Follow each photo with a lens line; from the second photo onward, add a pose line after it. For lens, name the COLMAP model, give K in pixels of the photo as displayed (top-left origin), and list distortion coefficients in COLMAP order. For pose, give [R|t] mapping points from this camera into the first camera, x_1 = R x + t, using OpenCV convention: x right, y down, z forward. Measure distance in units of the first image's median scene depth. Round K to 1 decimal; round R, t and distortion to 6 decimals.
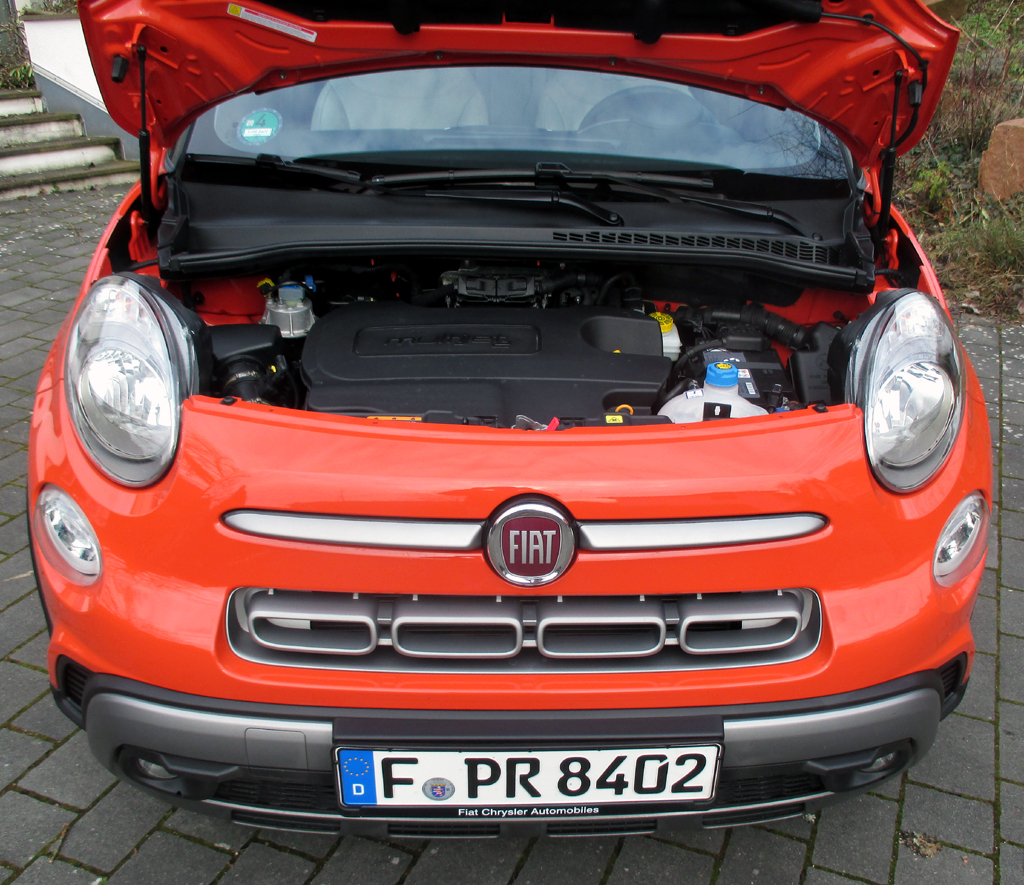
lens RADIAL K [[1035.6, 0, 540.5], [0, 1035.6, 443.6], [0, 0, 1]] dist [-0.030624, 0.003287]
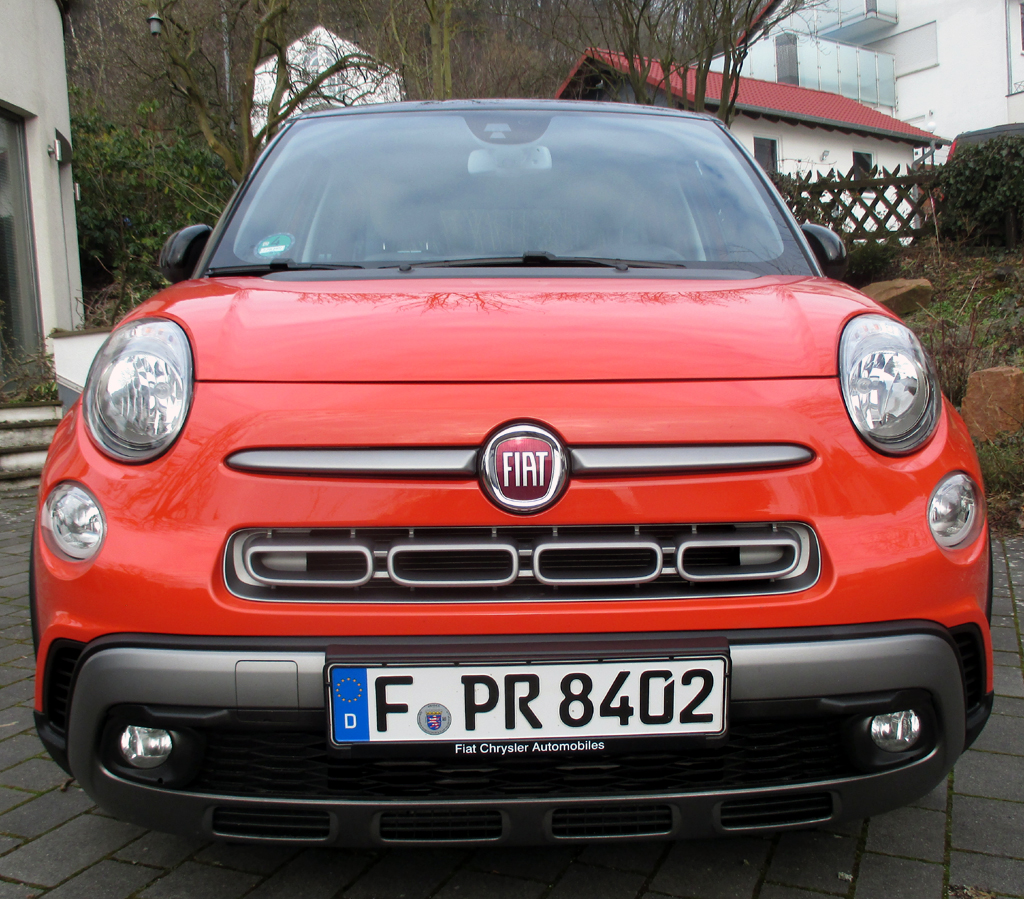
lens RADIAL K [[1053.3, 0, 512.0], [0, 1053.3, 449.5], [0, 0, 1]] dist [-0.015834, -0.020811]
pose [[0.999192, -0.033189, -0.022657, 0.003094], [0.024336, 0.948429, -0.316054, 0.403564], [0.031978, 0.315248, 0.948470, 0.002200]]
